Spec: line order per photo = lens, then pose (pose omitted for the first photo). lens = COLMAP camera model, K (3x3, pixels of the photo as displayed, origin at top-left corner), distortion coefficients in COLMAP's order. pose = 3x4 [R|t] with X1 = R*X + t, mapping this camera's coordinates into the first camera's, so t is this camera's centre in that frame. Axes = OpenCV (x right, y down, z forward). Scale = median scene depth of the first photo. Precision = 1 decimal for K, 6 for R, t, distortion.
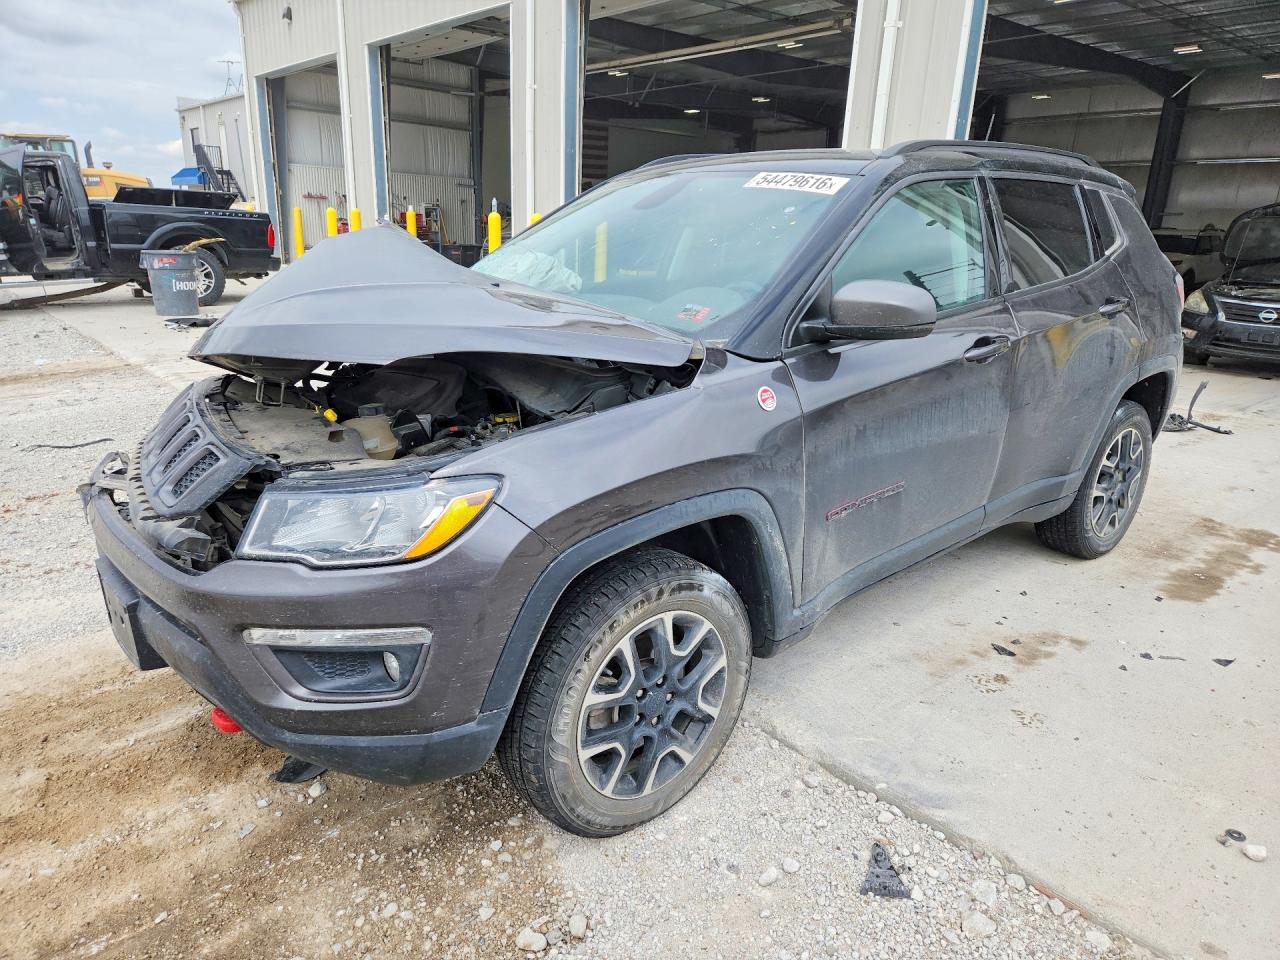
lens RADIAL K [[832.0, 0, 639.4], [0, 832.0, 477.0], [0, 0, 1]] dist [0.036320, -0.038557]
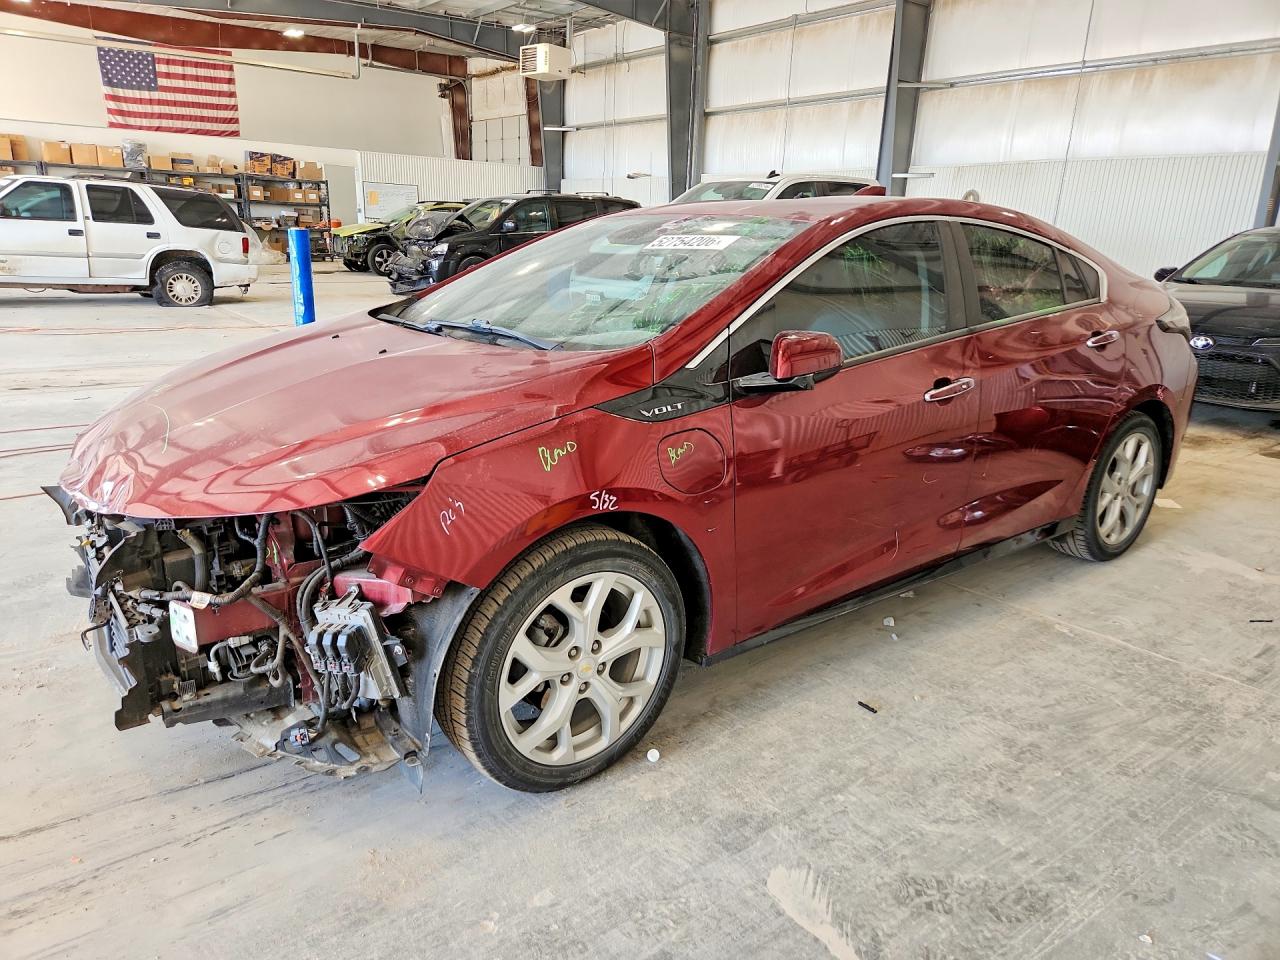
lens RADIAL K [[832.0, 0, 648.6], [0, 832.0, 481.8], [0, 0, 1]] dist [0.036320, -0.038557]
pose [[0.998385, 0.019496, -0.053359, 0.541934], [-0.019164, 0.999794, 0.006722, -0.112616], [0.053479, -0.005689, 0.998553, 0.454981]]
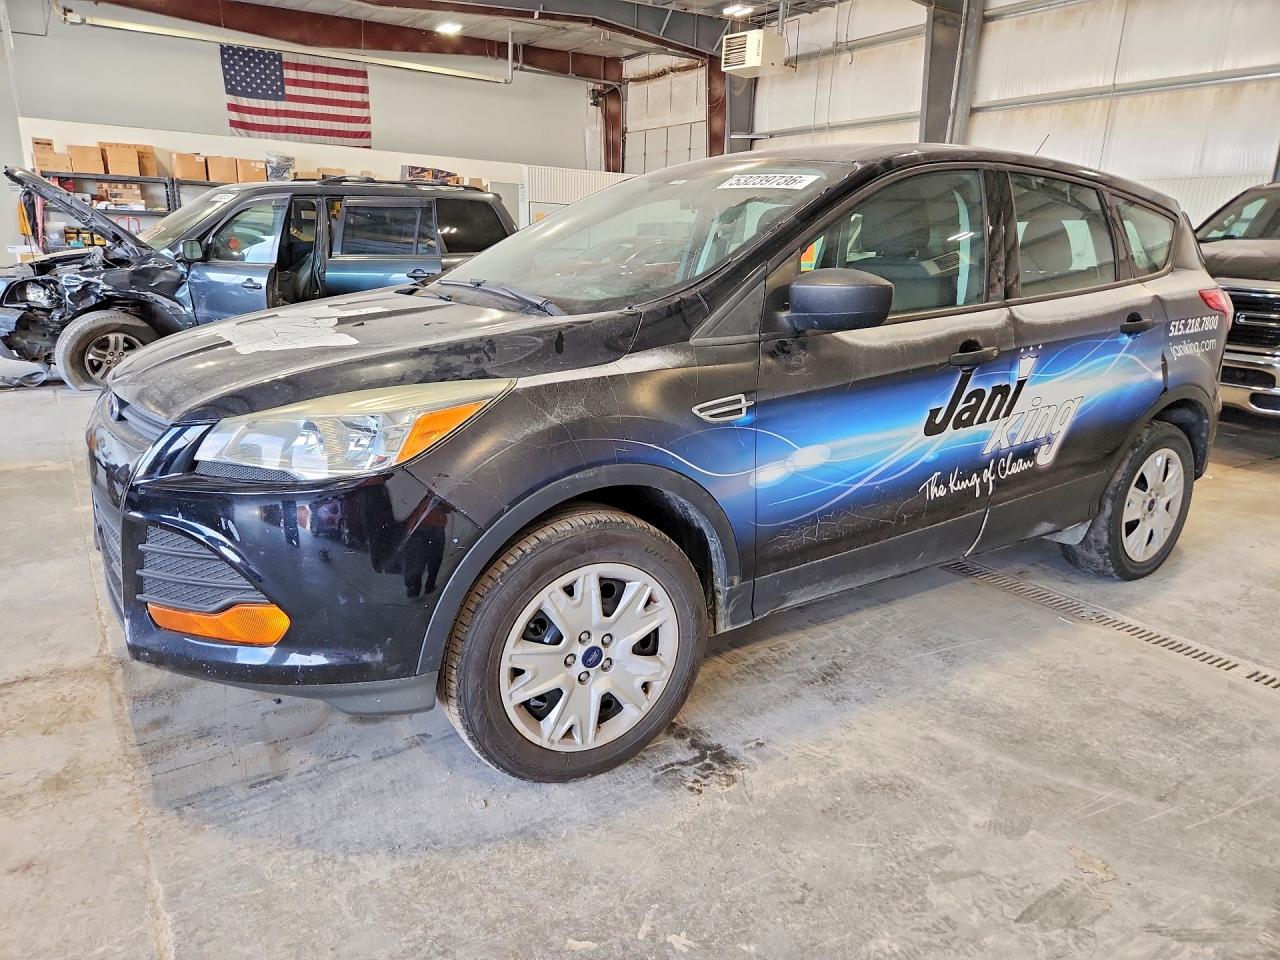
lens RADIAL K [[832.0, 0, 647.5], [0, 832.0, 492.9], [0, 0, 1]] dist [0.036320, -0.038557]
pose [[0.992990, 0.030464, -0.114202, 0.378003], [-0.031023, 0.999514, -0.003121, -0.162050], [0.114052, 0.006642, 0.993453, 0.606178]]
